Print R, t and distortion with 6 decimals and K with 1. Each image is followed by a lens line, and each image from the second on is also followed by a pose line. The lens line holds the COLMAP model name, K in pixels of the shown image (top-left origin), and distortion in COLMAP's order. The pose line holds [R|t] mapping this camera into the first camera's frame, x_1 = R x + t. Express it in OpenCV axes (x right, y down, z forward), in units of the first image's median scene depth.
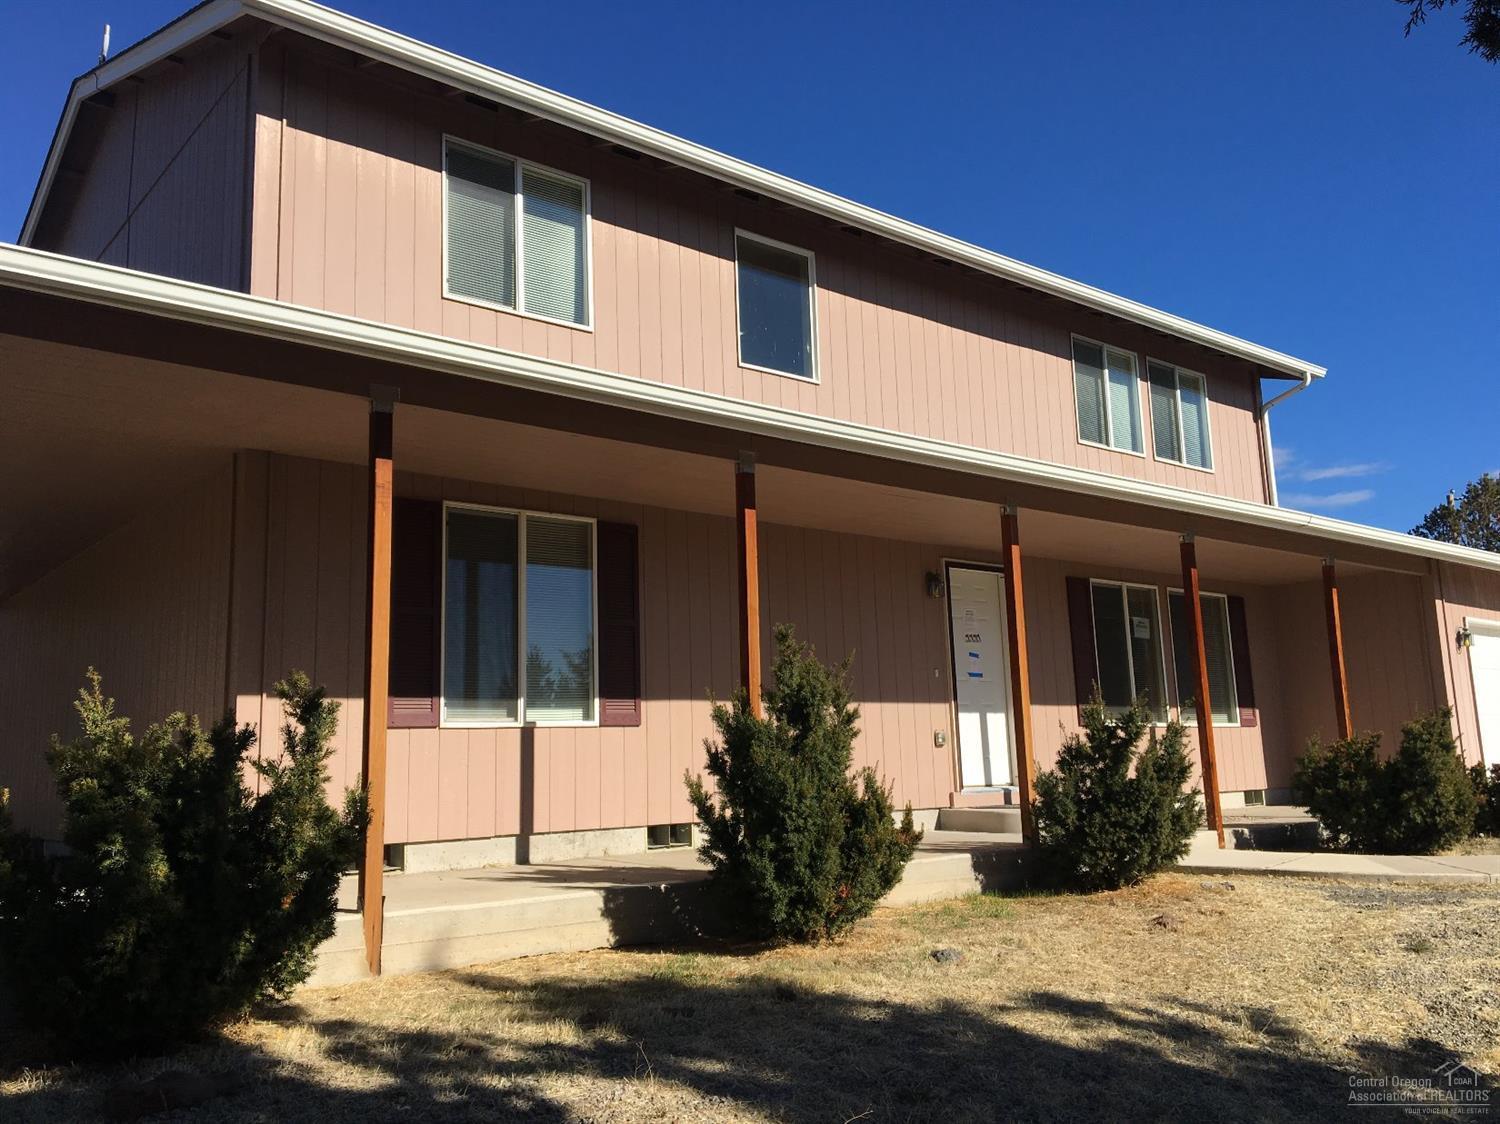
lens RADIAL K [[1270.1, 0, 750.6], [0, 1270.1, 556.5], [0, 0, 1]] dist [0.003316, 0.001516]
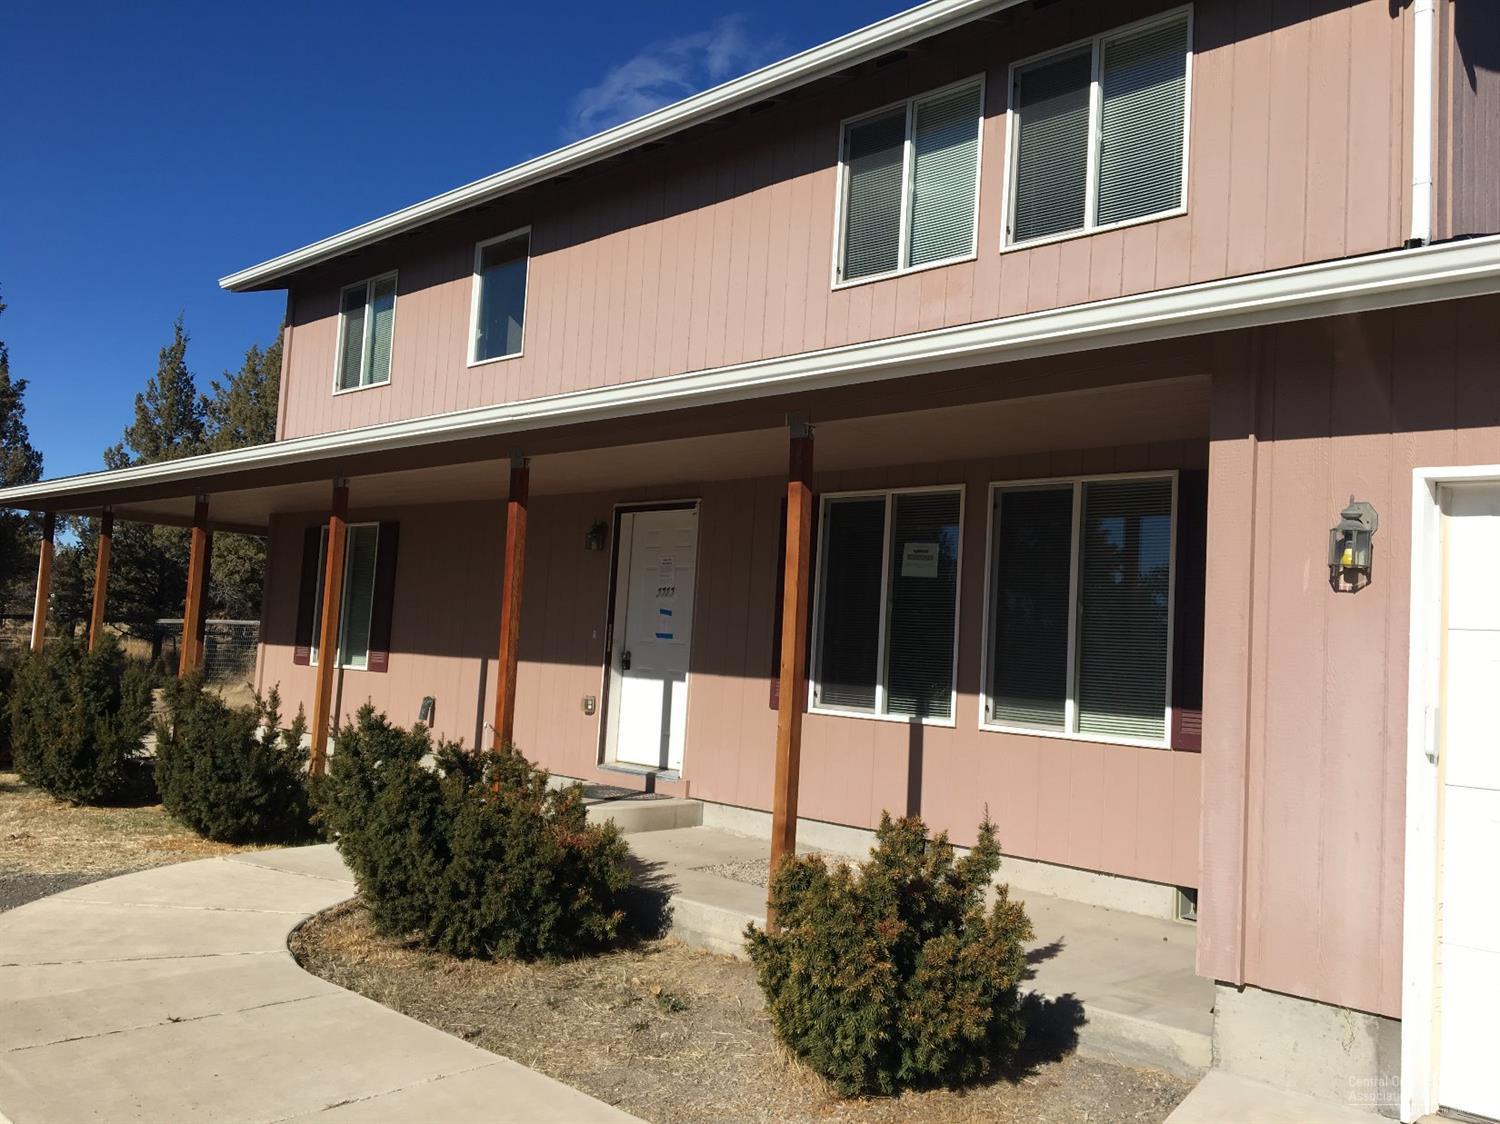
lens RADIAL K [[1176.5, 0, 752.7], [0, 1176.5, 563.0], [0, 0, 1]] dist [0.007759, 0.002228]
pose [[0.139208, -0.031476, -0.989763, 0.967887], [0.113659, 0.993397, -0.015606, 0.065216], [0.983719, -0.110323, 0.141866, 0.964987]]
